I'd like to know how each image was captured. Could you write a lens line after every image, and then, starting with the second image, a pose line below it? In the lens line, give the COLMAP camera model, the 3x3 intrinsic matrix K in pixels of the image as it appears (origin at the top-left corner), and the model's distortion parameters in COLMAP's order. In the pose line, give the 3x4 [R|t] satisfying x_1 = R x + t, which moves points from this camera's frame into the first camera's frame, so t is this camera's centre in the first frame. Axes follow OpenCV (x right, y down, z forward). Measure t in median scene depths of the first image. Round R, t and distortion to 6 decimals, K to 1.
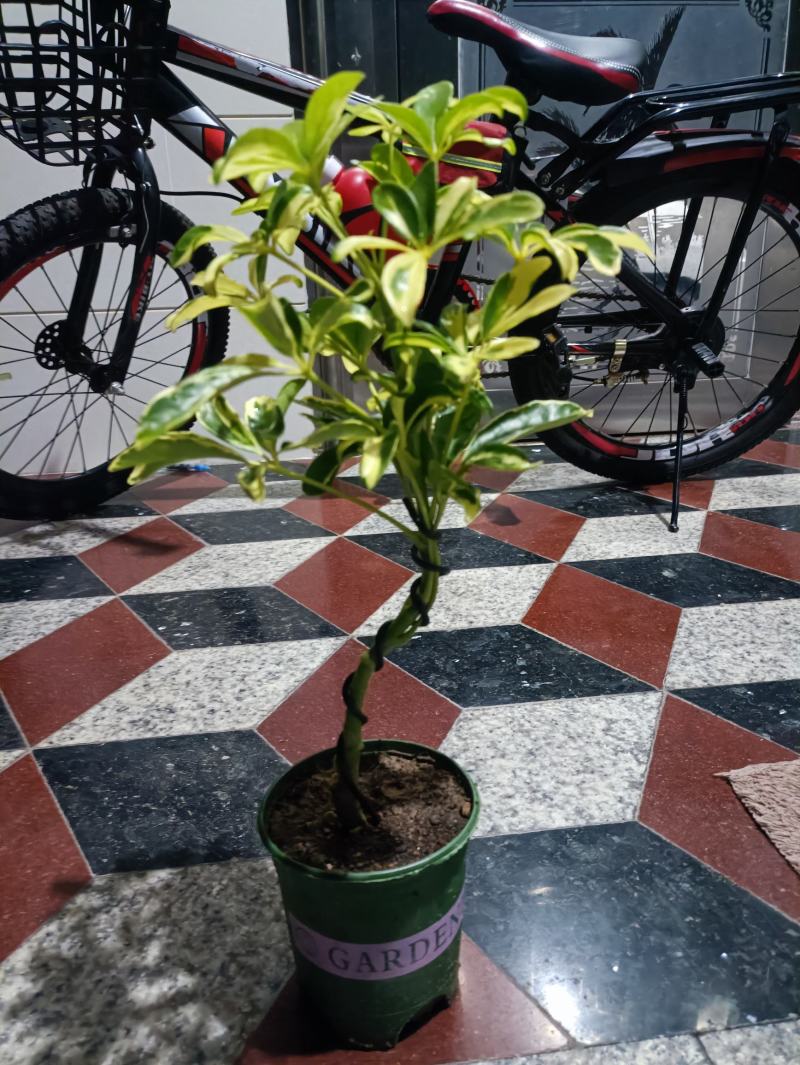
lens RADIAL K [[787.8, 0, 400.0], [0, 787.8, 532.5], [0, 0, 1]] dist [0.032304, -0.029318]
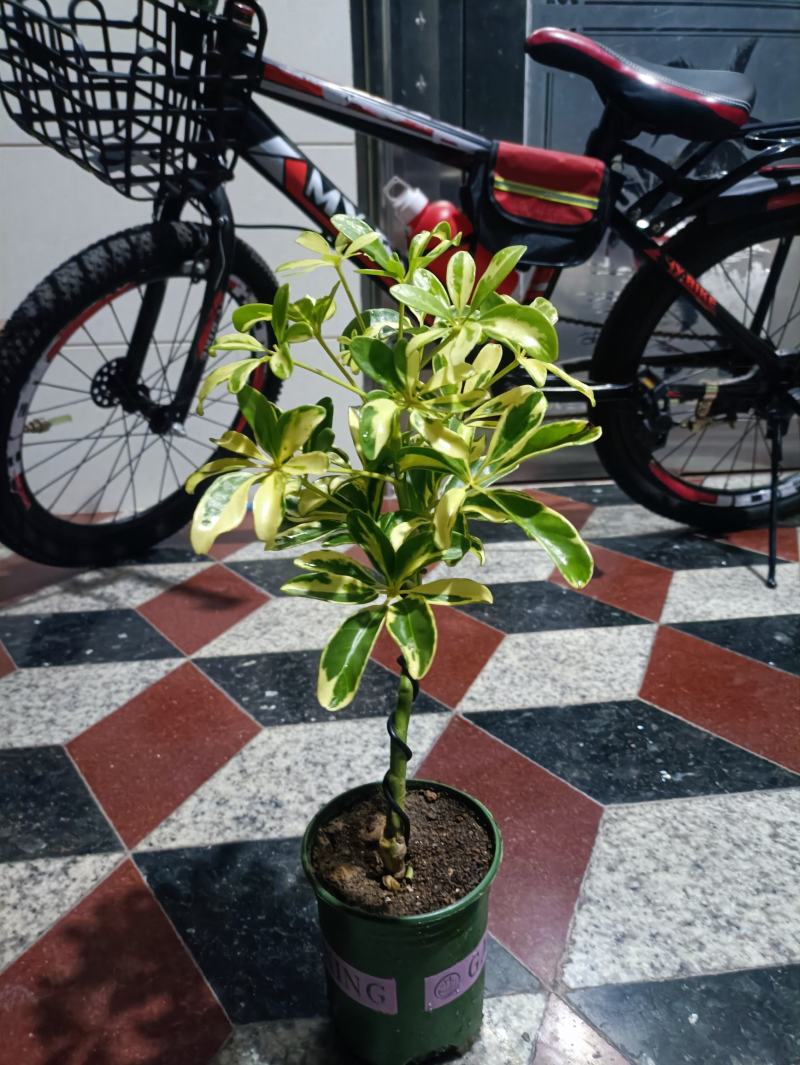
lens RADIAL K [[796.5, 0, 400.0], [0, 796.5, 532.5], [0, 0, 1]] dist [0.013914, -0.013137]
pose [[0.999947, 0.007784, 0.006770, -0.118754], [-0.007628, 0.999712, -0.022768, -0.048624], [-0.006945, 0.022715, 0.999718, 0.062727]]
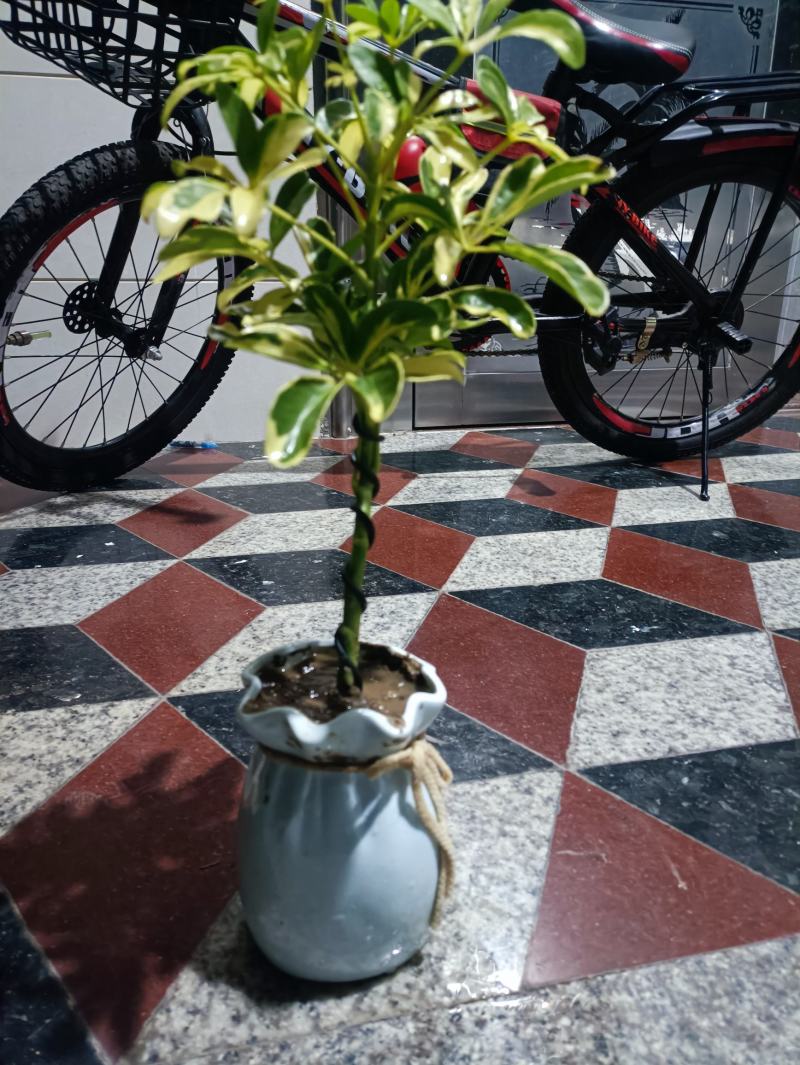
lens RADIAL K [[784.1, 0, 400.0], [0, 784.1, 532.5], [0, 0, 1]] dist [0.037085, -0.027408]
pose [[0.993445, -0.002403, 0.114288, -0.202752], [0.003639, 0.999937, -0.010609, 0.059186], [-0.114255, 0.010955, 0.993391, 0.010743]]
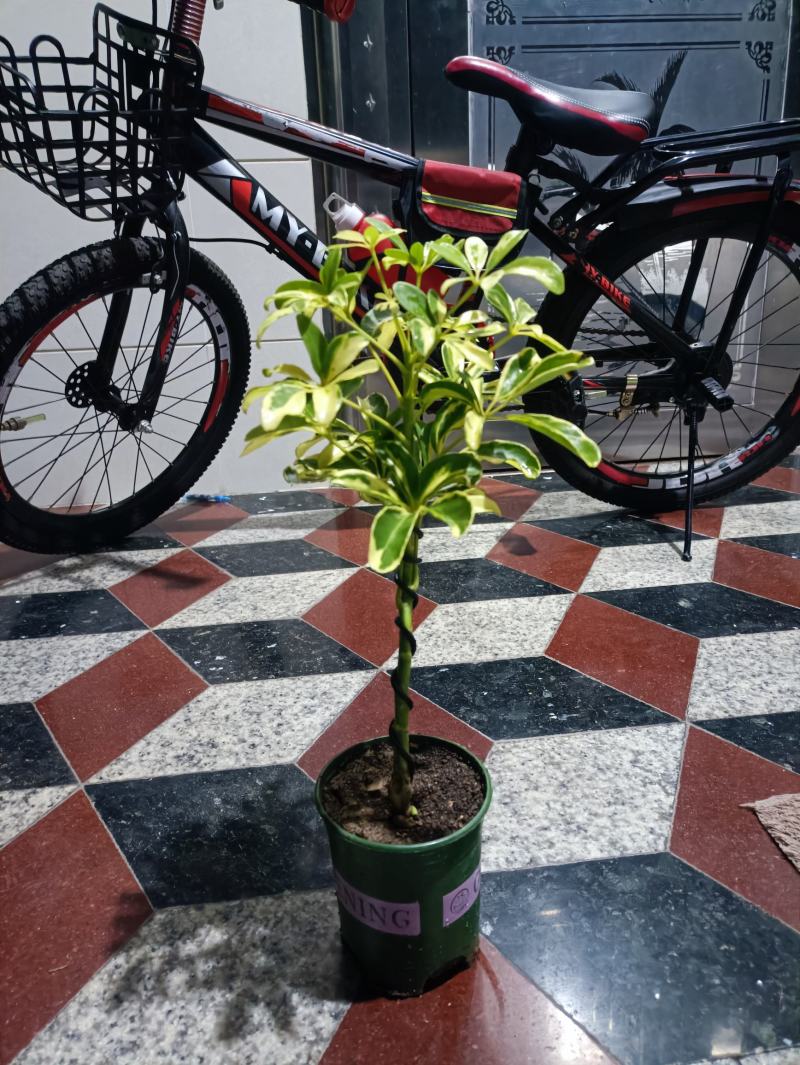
lens RADIAL K [[786.9, 0, 400.0], [0, 786.9, 532.5], [0, 0, 1]] dist [0.029941, -0.022883]
pose [[0.999958, -0.009108, -0.000816, -0.030418], [0.009090, 0.999756, -0.020115, -0.023809], [0.000999, 0.020107, 0.999797, -0.033557]]
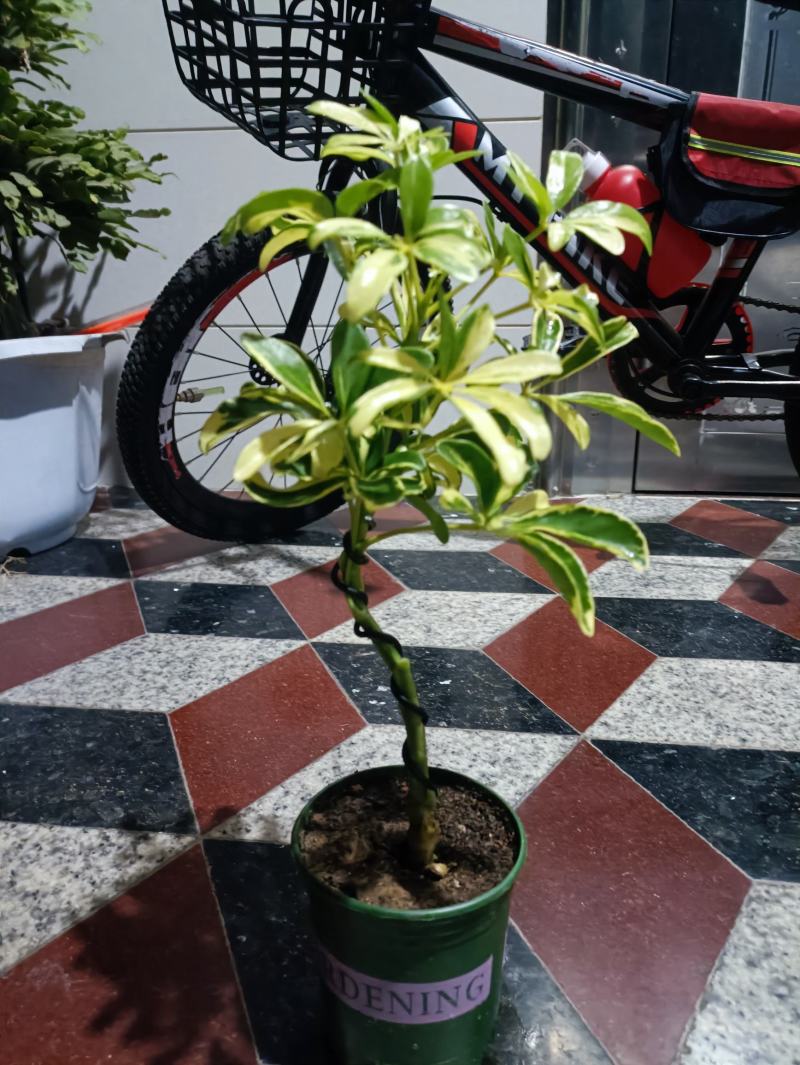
lens RADIAL K [[787.8, 0, 400.0], [0, 787.8, 532.5], [0, 0, 1]] dist [0.032304, -0.029318]
pose [[0.972200, 0.090809, -0.215824, -0.078257], [-0.097335, 0.995055, -0.019779, -0.034974], [0.212961, 0.040236, 0.976232, 0.153074]]
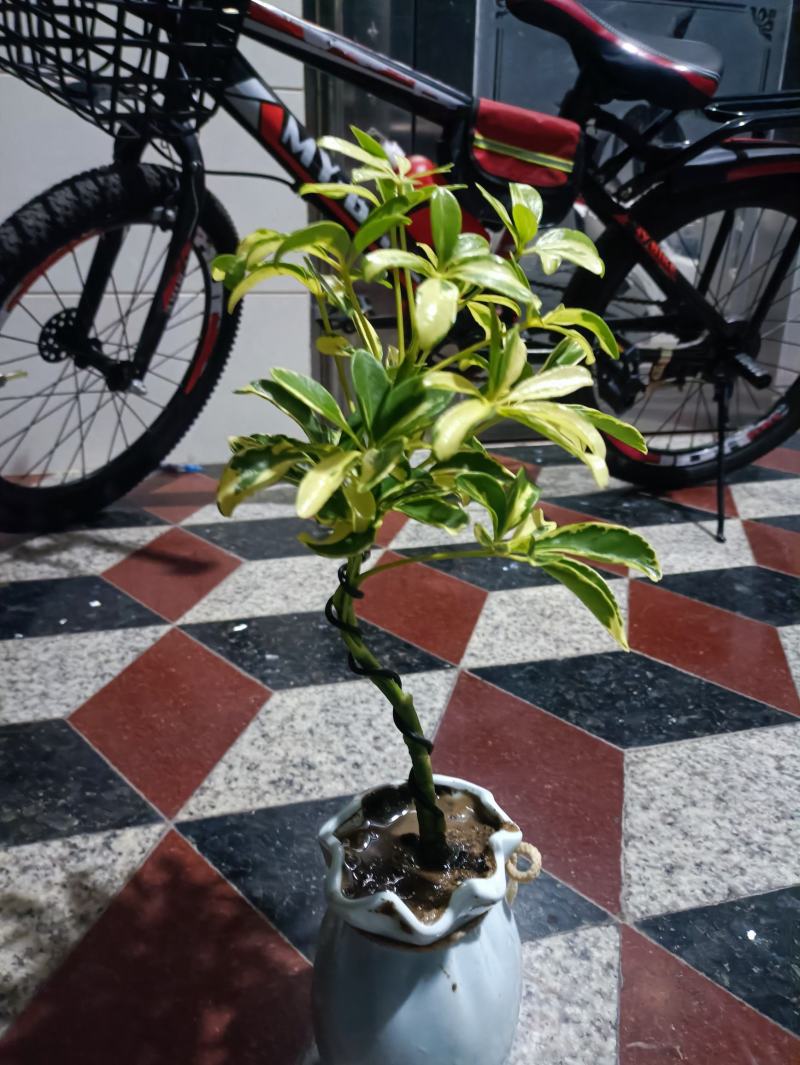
lens RADIAL K [[796.5, 0, 400.0], [0, 796.5, 532.5], [0, 0, 1]] dist [0.013914, -0.013137]
pose [[0.988633, -0.007788, 0.150145, -0.242039], [0.003930, 0.999655, 0.025974, -0.048018], [-0.150295, -0.025089, 0.988323, 0.070688]]
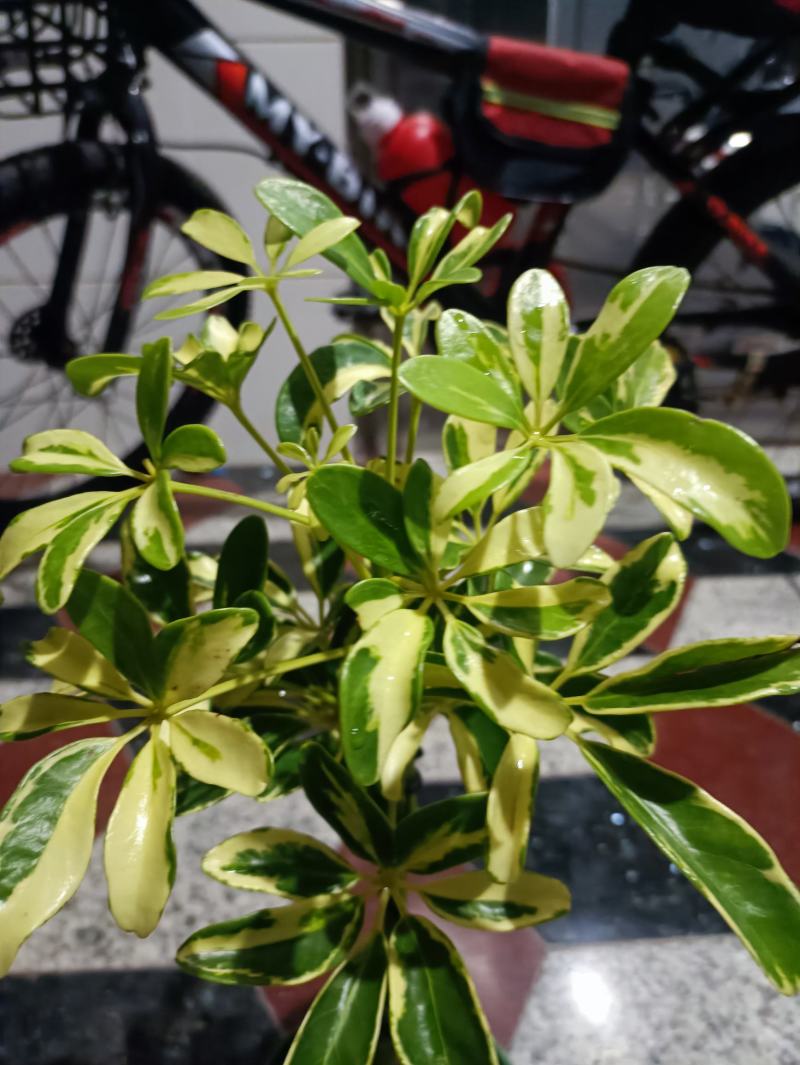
lens RADIAL K [[818.2, 0, 400.0], [0, 818.2, 532.5], [0, 0, 1]] dist [-0.004355, -0.005849]
pose [[0.997907, 0.040852, -0.050132, -0.020343], [-0.037308, 0.996870, 0.069707, -0.134358], [0.052823, -0.067691, 0.996307, 0.224312]]
